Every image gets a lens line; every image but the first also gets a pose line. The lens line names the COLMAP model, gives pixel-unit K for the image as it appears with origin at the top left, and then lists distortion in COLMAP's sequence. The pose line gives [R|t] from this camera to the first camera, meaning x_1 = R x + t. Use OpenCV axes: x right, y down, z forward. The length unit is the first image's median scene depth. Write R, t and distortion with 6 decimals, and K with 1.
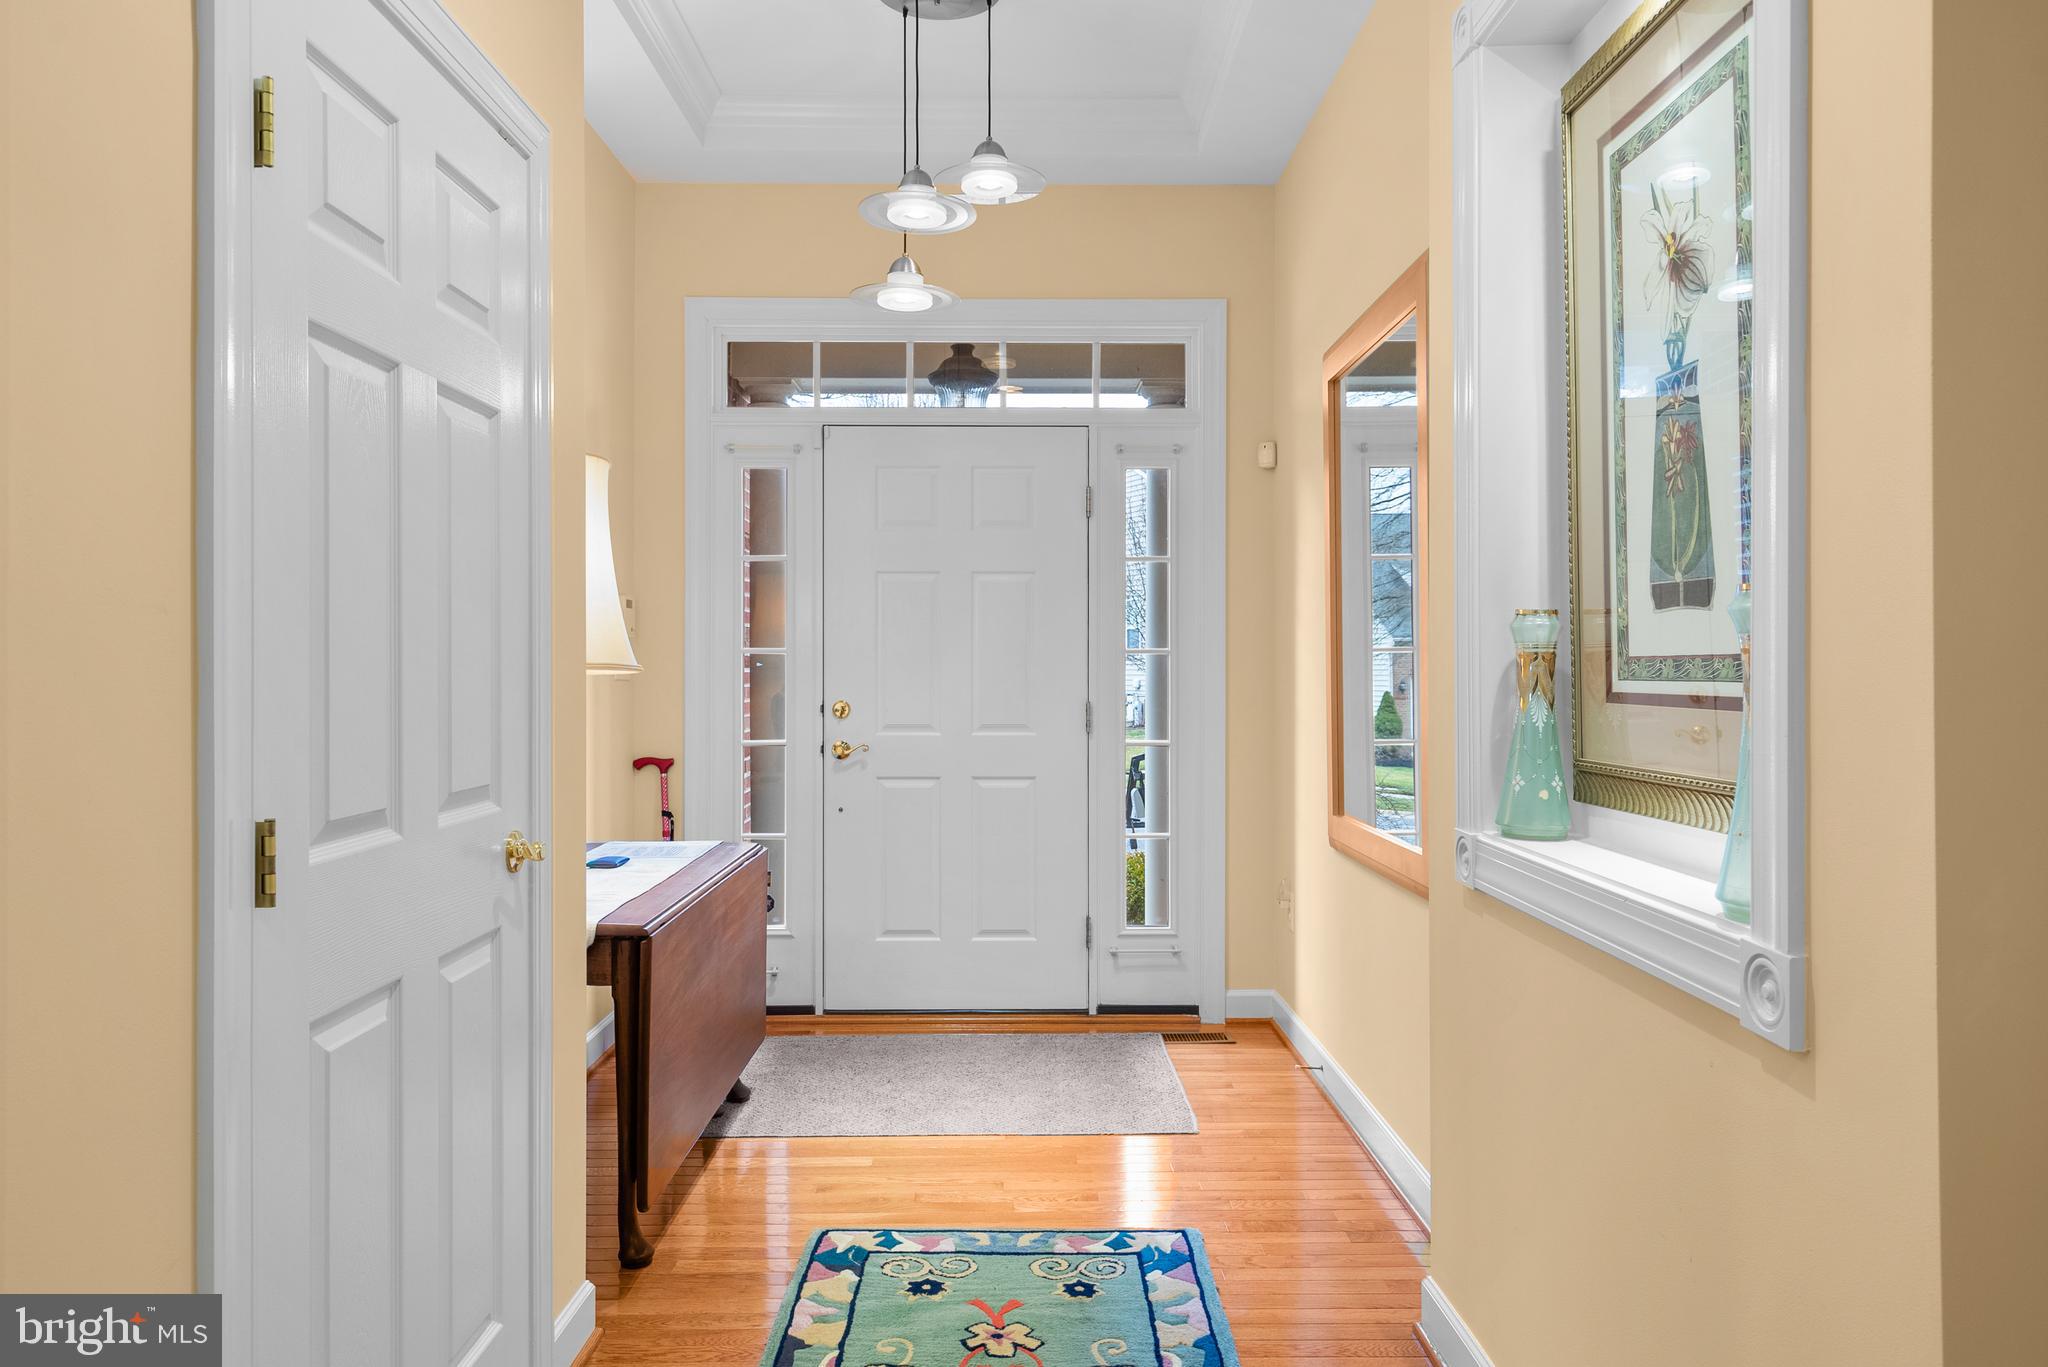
lens RADIAL K [[1304.3, 0, 1024.2], [0, 1304.3, 674.9], [0, 0, 1]] dist [0.000888, 0.000124]
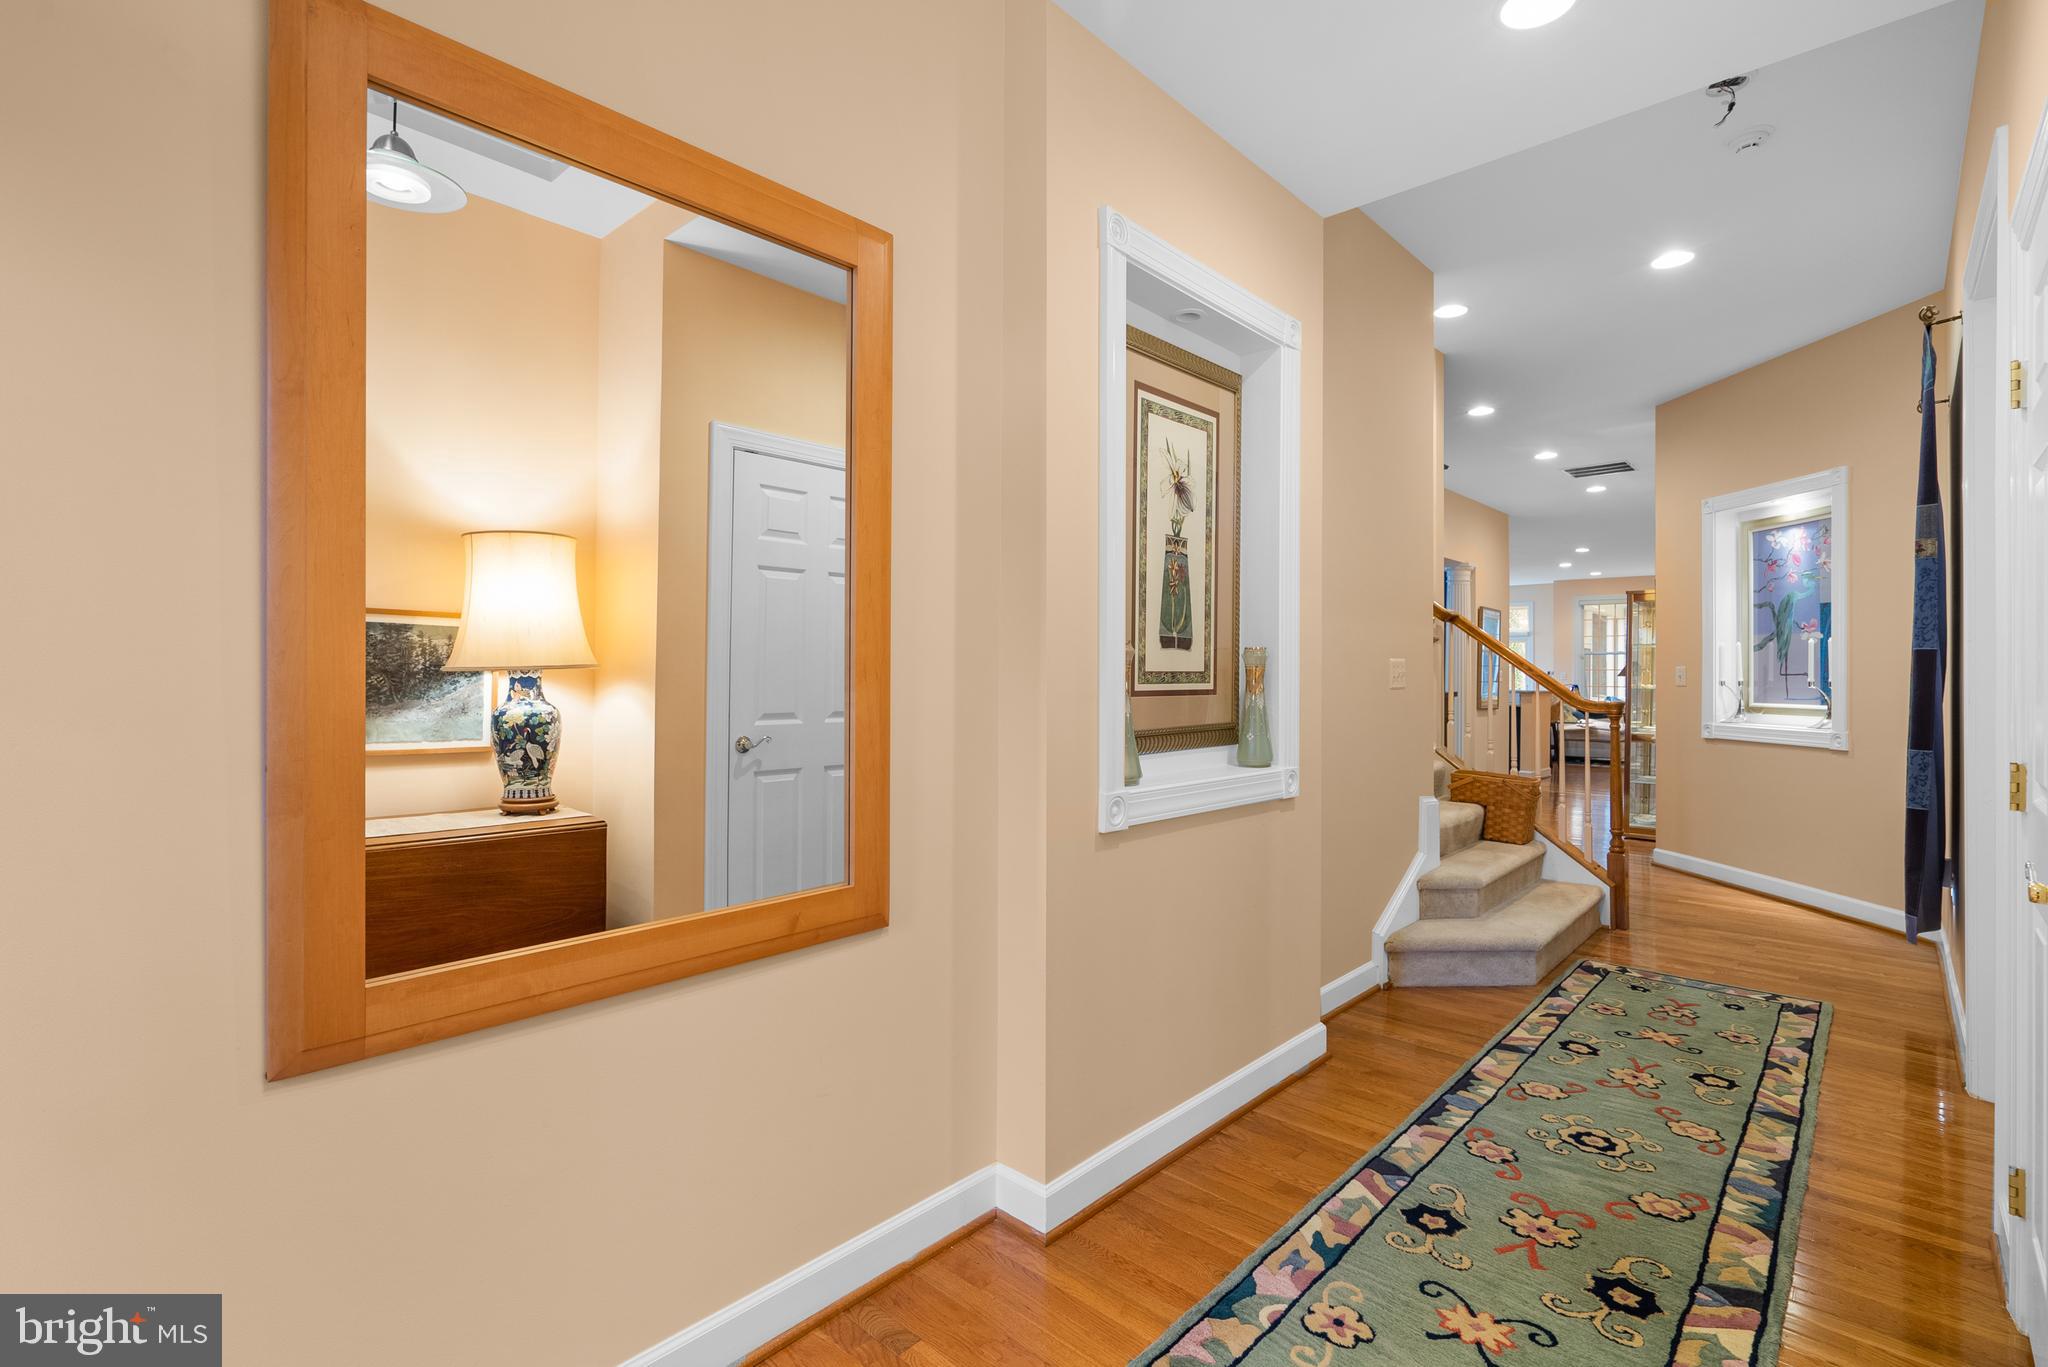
lens RADIAL K [[934.5, 0, 1026.6], [0, 934.5, 673.5], [0, 0, 1]] dist [-0.008632, 0.004443]
pose [[-0.725465, -0.000975, 0.688258, -0.366356], [0.001711, 0.999993, 0.003220, -0.016852], [-0.688257, 0.003514, -0.725459, 2.259918]]
